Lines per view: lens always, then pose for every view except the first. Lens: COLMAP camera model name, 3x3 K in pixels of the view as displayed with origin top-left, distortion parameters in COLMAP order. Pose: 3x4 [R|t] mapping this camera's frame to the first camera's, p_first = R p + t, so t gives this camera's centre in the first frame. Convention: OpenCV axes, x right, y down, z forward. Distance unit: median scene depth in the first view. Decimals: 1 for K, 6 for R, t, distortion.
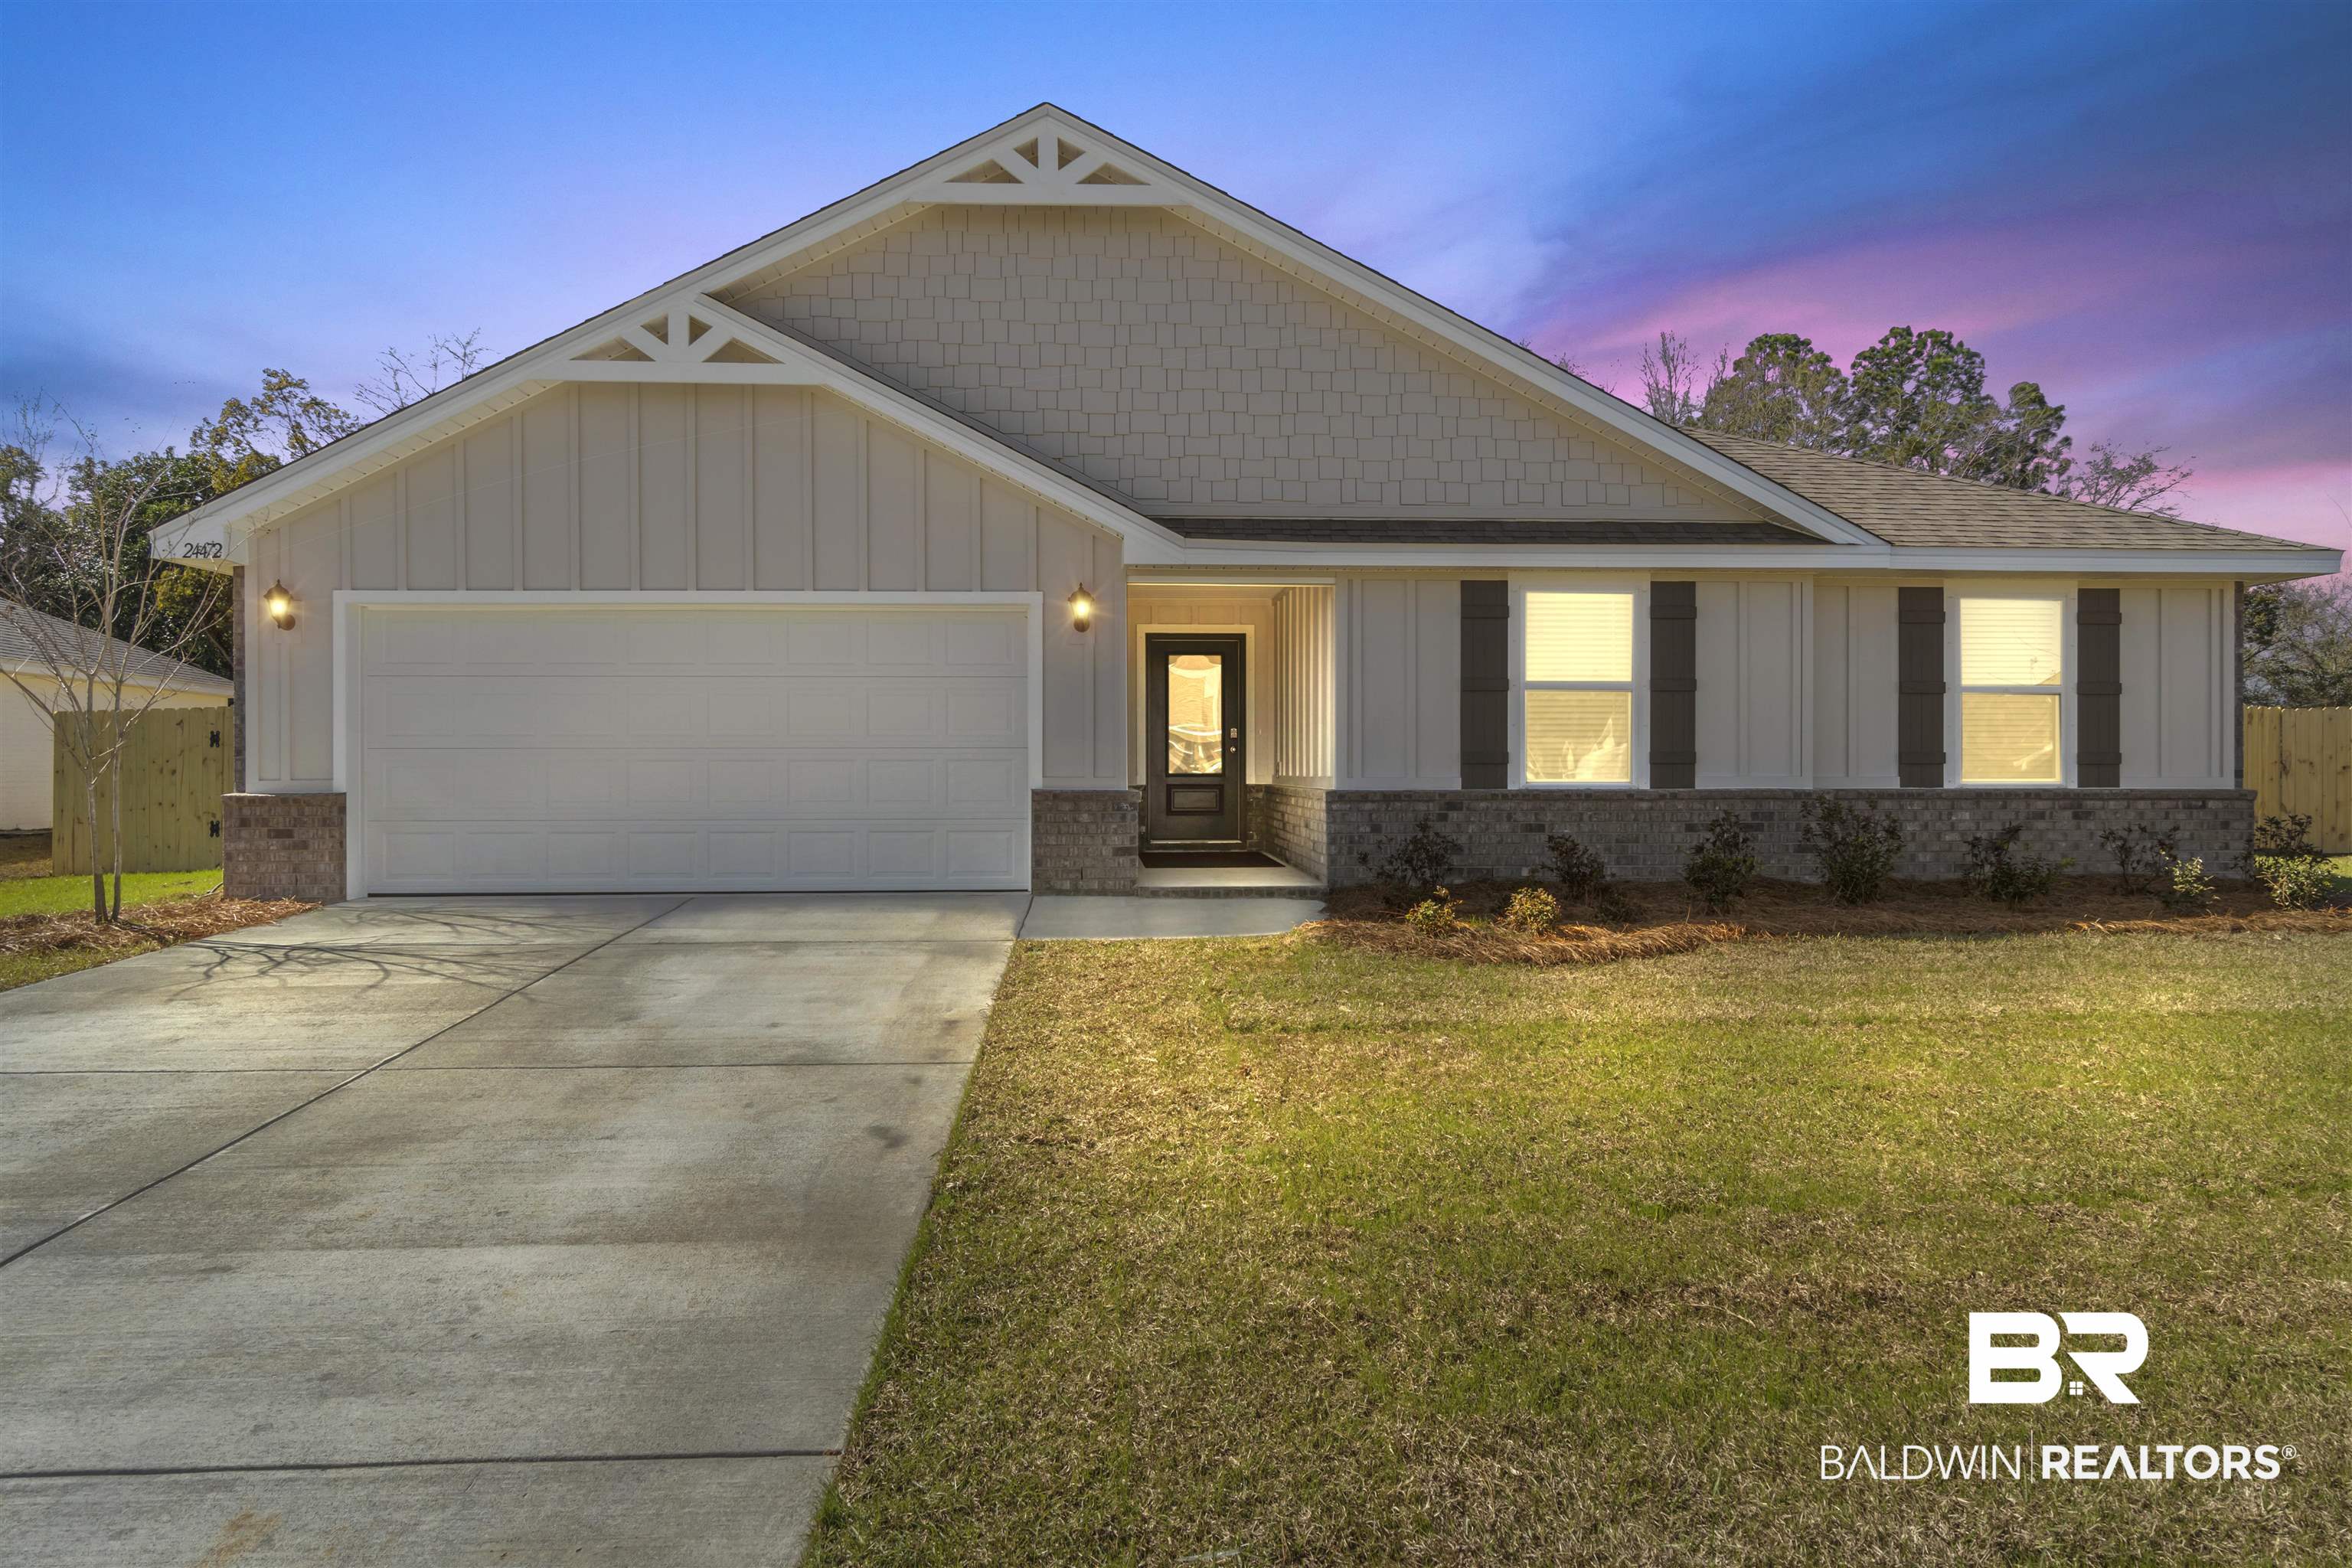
lens RADIAL K [[1367.6, 0, 1173.3], [0, 1367.6, 773.3], [0, 0, 1]] dist [0.034910, -0.040836]
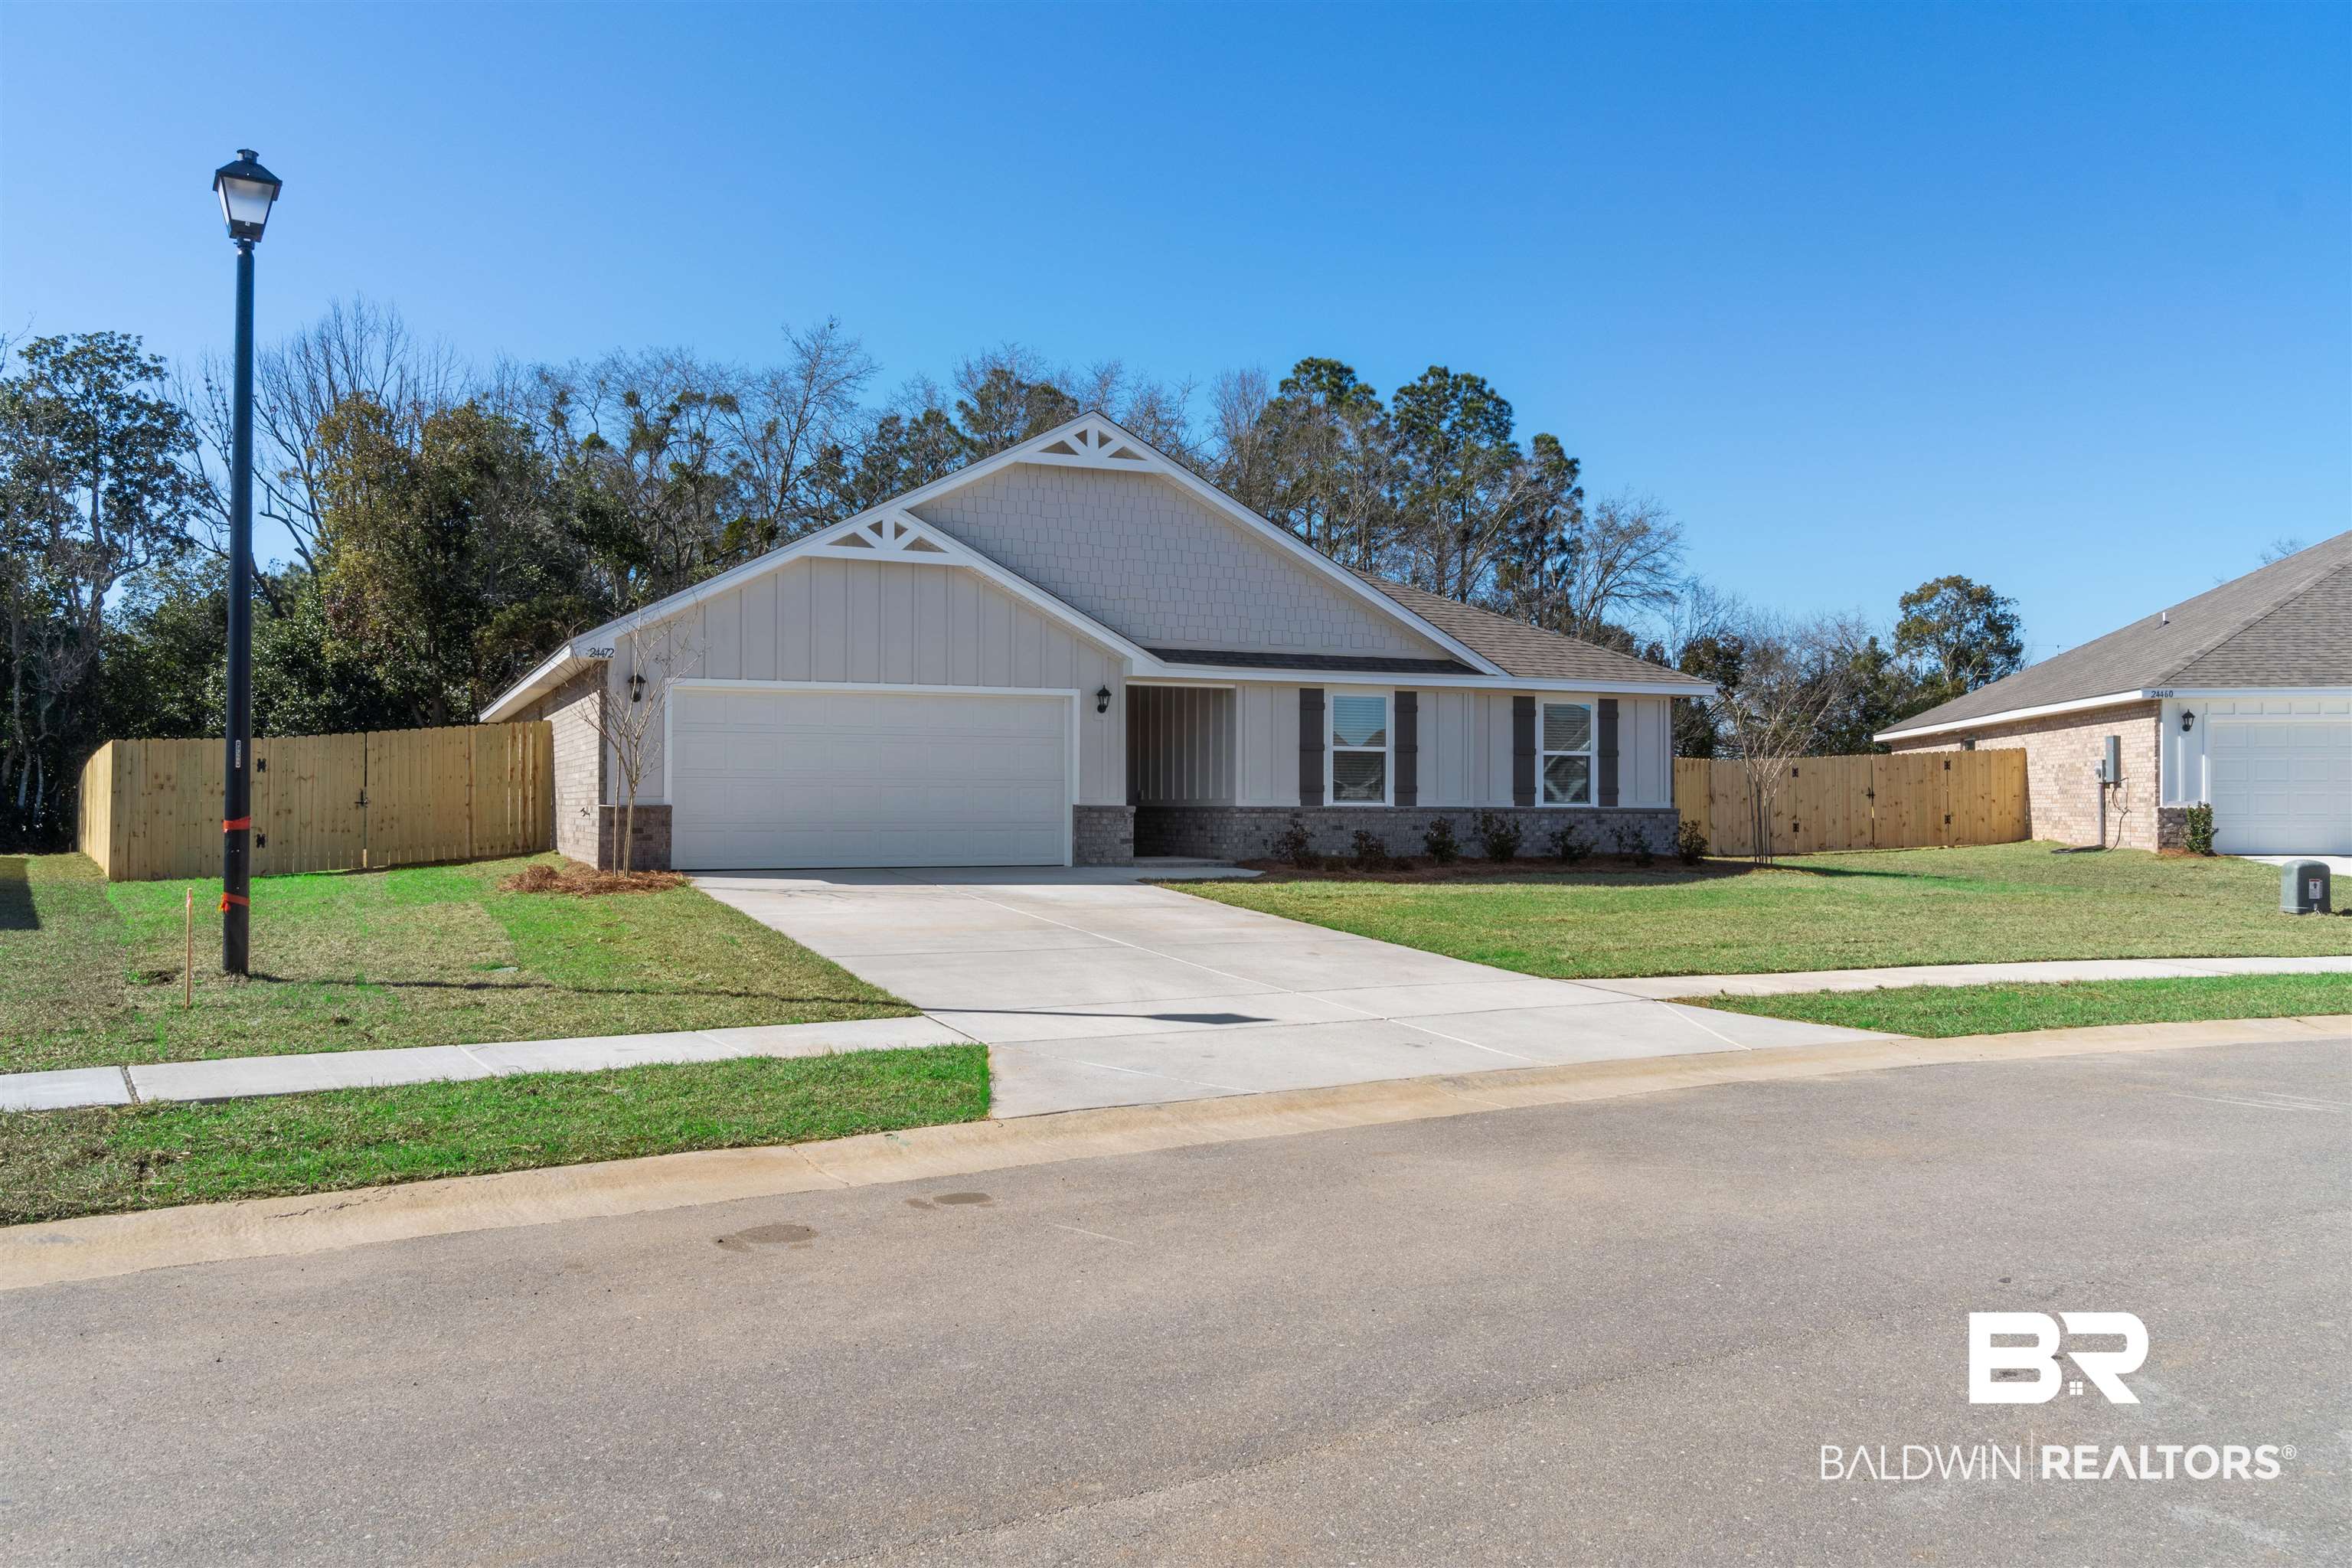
lens RADIAL K [[1837.4, 0, 1176.0], [0, 1837.4, 784.0], [0, 0, 1]] dist [0.212303, 0.000570]
pose [[0.933725, 0.008383, 0.357893, -0.790519], [-0.003231, 0.999882, -0.014991, 0.019169], [-0.357977, 0.012841, 0.933642, -1.162320]]
